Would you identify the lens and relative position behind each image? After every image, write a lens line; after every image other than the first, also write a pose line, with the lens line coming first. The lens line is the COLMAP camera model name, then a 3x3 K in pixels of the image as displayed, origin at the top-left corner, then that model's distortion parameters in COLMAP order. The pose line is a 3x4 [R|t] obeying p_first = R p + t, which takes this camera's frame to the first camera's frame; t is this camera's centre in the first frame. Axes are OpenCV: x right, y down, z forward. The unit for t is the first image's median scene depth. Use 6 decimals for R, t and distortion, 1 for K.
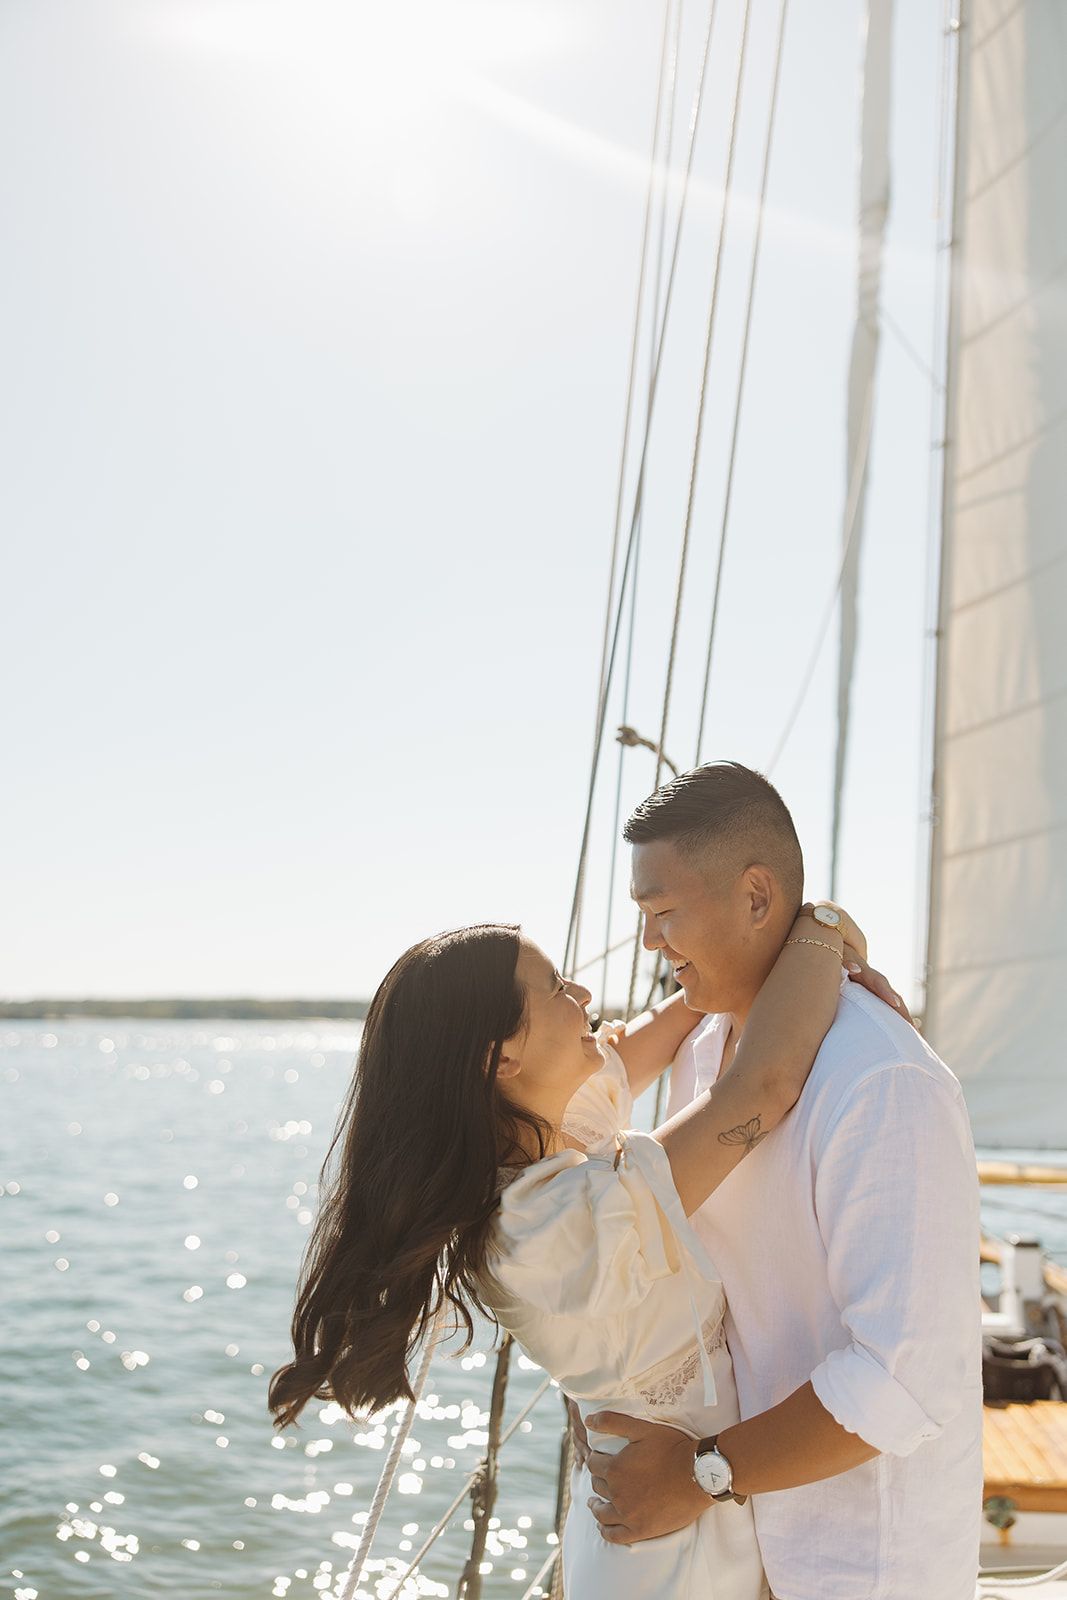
lens RADIAL K [[1338.3, 0, 496.7], [0, 1338.3, 802.2], [0, 0, 1]] dist [0.008304, -0.005365]
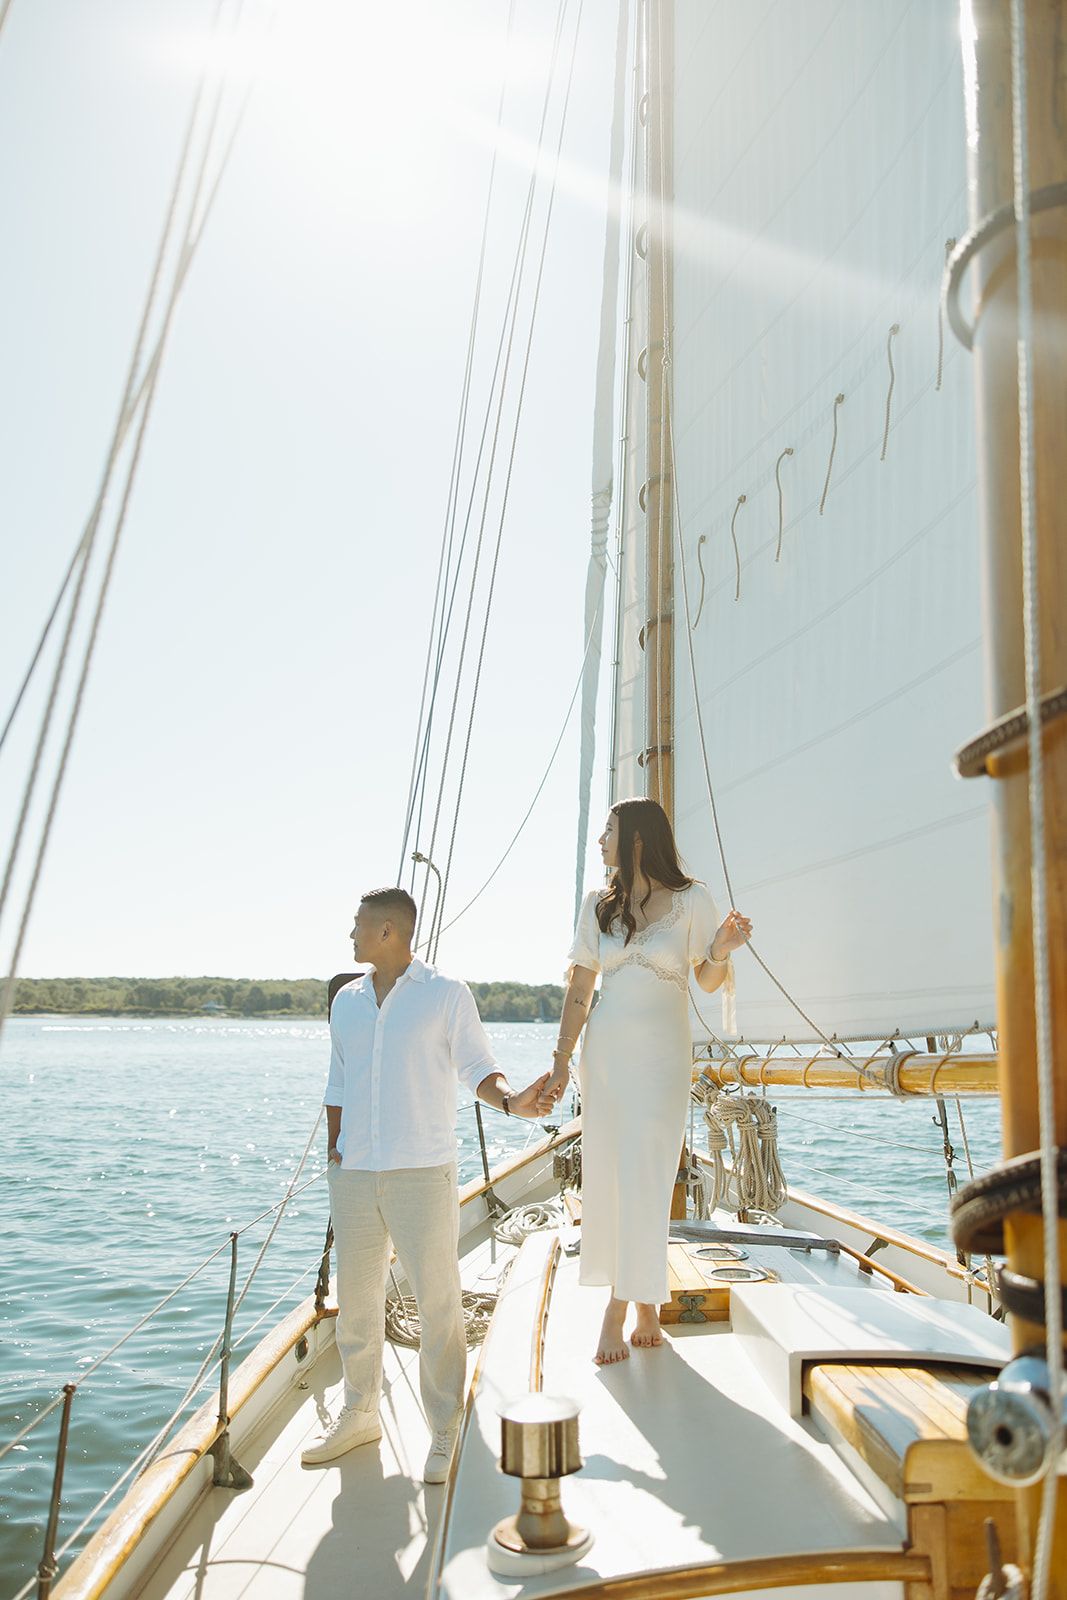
lens RADIAL K [[1286.0, 0, 526.3], [0, 1286.0, 786.3], [0, 0, 1]] dist [0.005429, 0.000746]
pose [[0.990719, 0.029037, 0.132791, -0.004914], [-0.027278, 0.999515, -0.015048, -0.076150], [-0.133163, 0.011286, 0.991030, -0.628499]]
